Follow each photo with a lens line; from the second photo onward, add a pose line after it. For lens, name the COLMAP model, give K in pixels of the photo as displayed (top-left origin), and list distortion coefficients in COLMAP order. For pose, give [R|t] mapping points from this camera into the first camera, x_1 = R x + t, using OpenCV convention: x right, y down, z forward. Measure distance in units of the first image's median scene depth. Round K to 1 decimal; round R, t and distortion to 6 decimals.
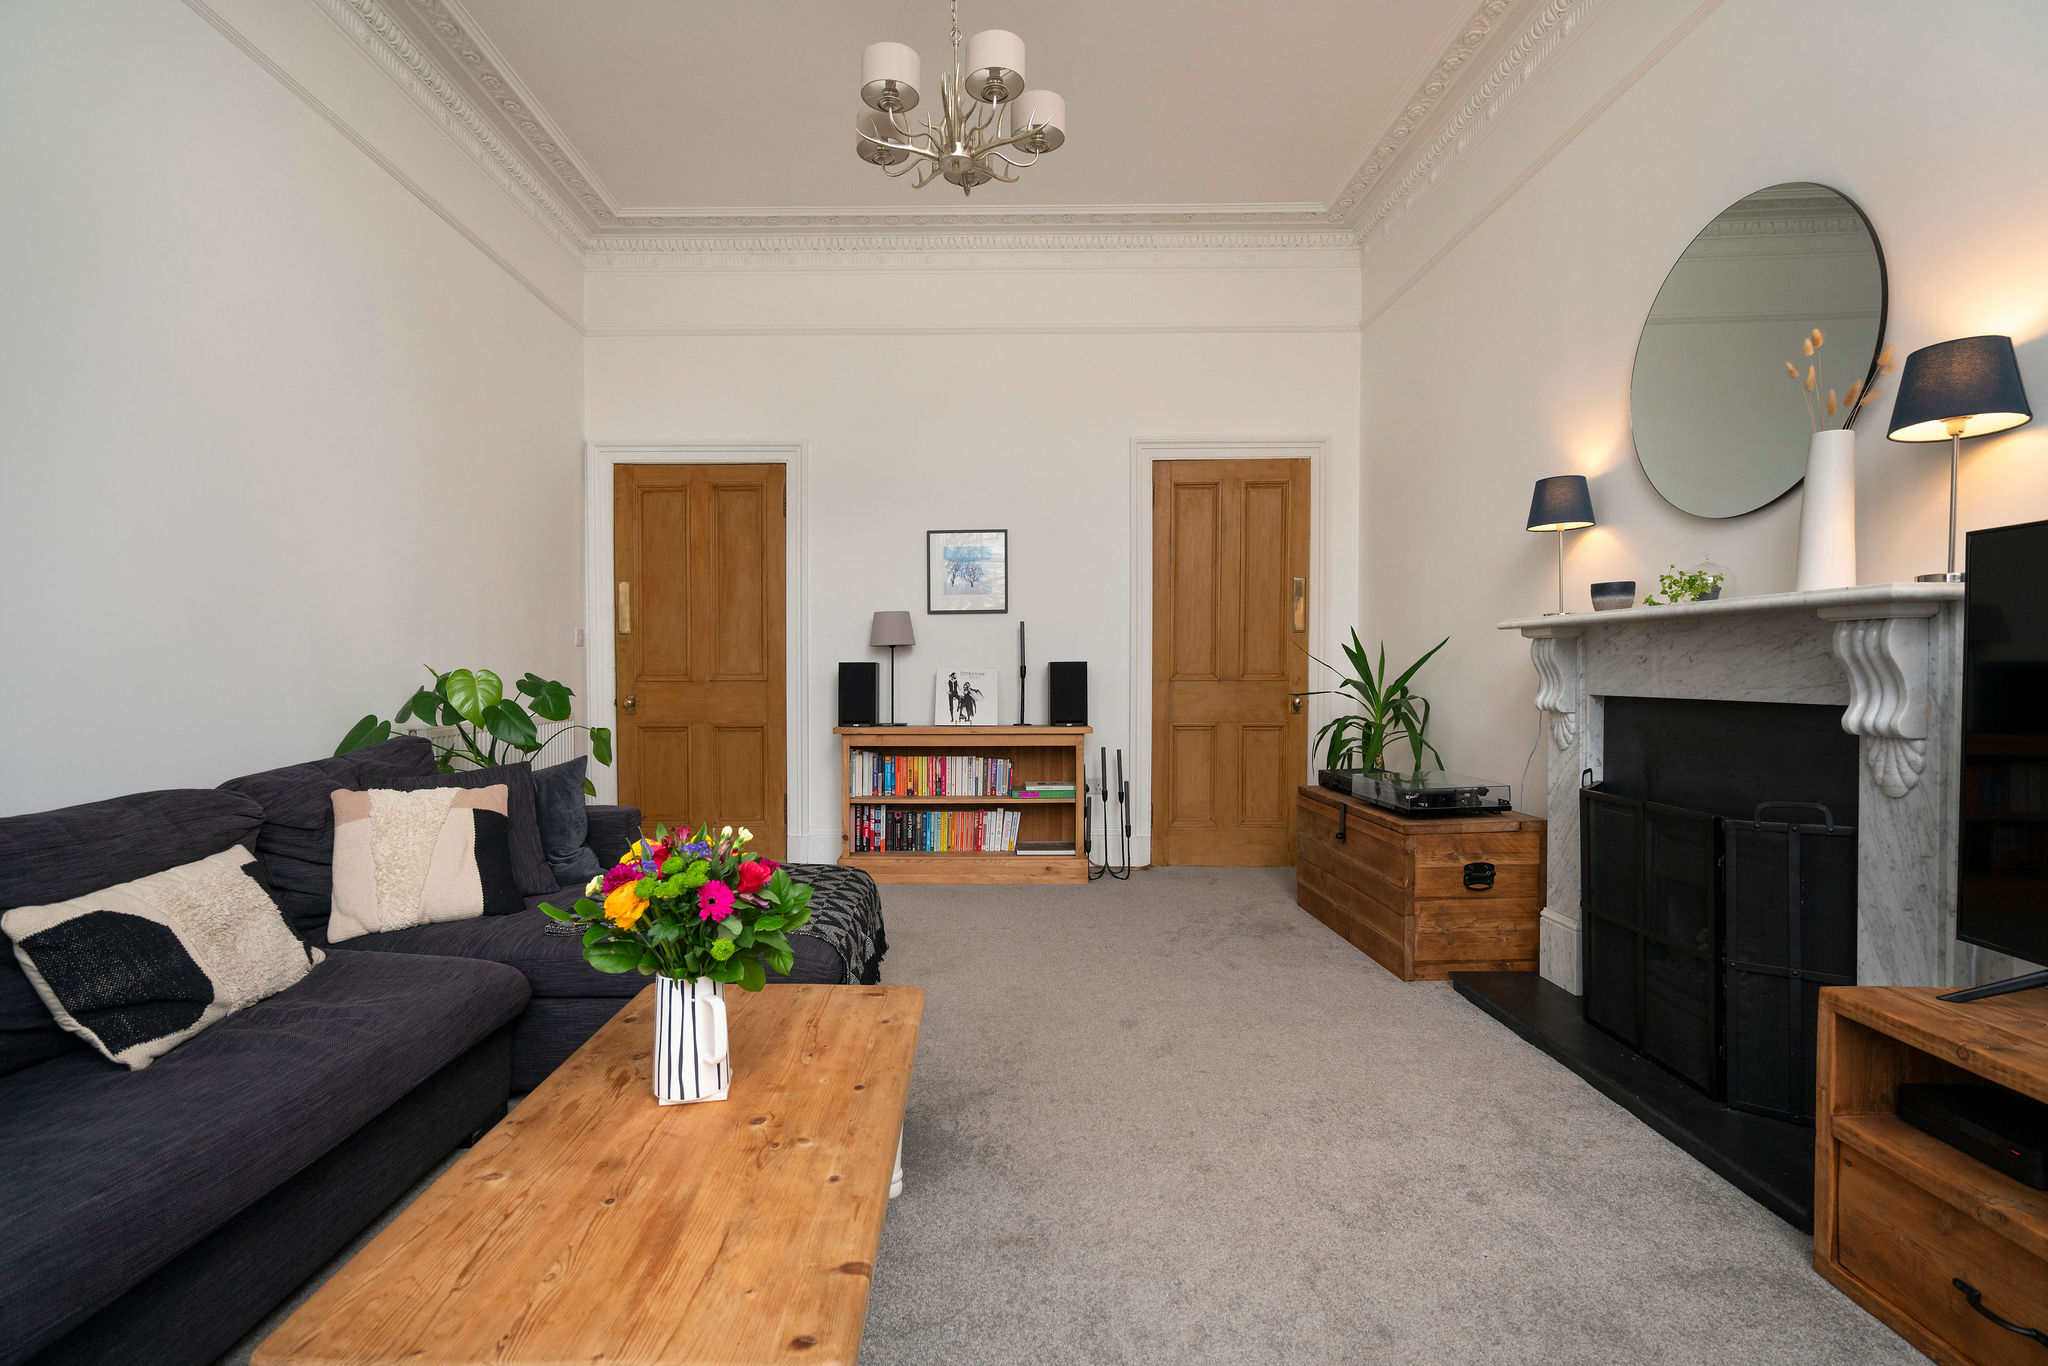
lens RADIAL K [[924.3, 0, 1010.2], [0, 924.3, 642.2], [0, 0, 1]] dist [-0.001622, -0.000121]
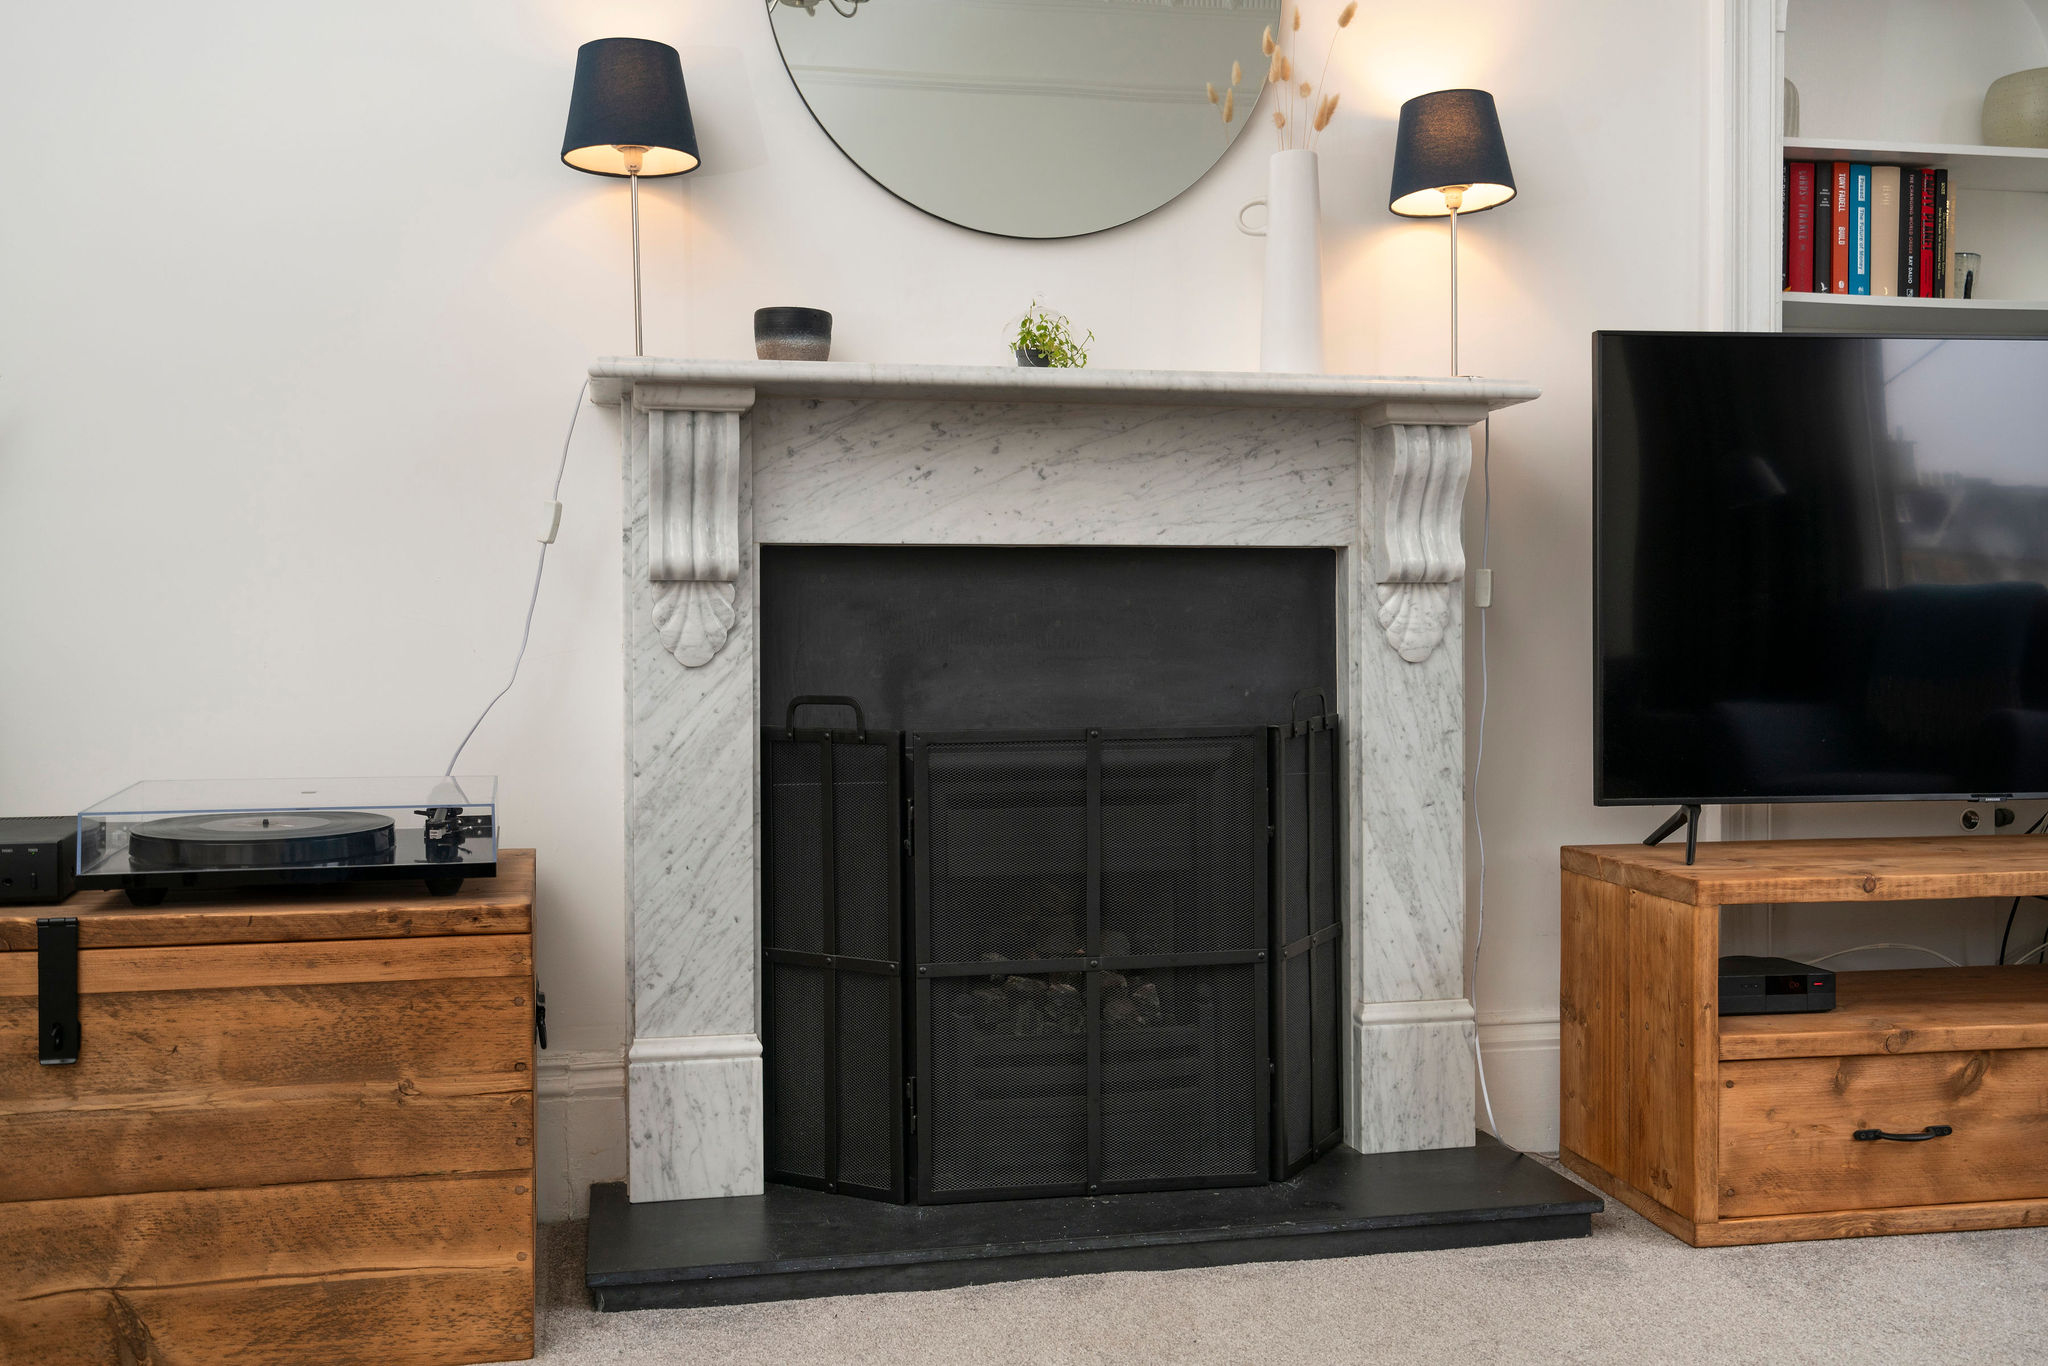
lens RADIAL K [[1836.1, 0, 1025.9], [0, 1836.1, 635.1], [0, 0, 1]] dist [0.010740, -0.002581]
pose [[-0.174501, 0.001907, 0.984655, -0.411489], [-0.023323, 0.999710, -0.006069, 0.139833], [-0.984381, -0.024024, -0.174406, 1.361002]]
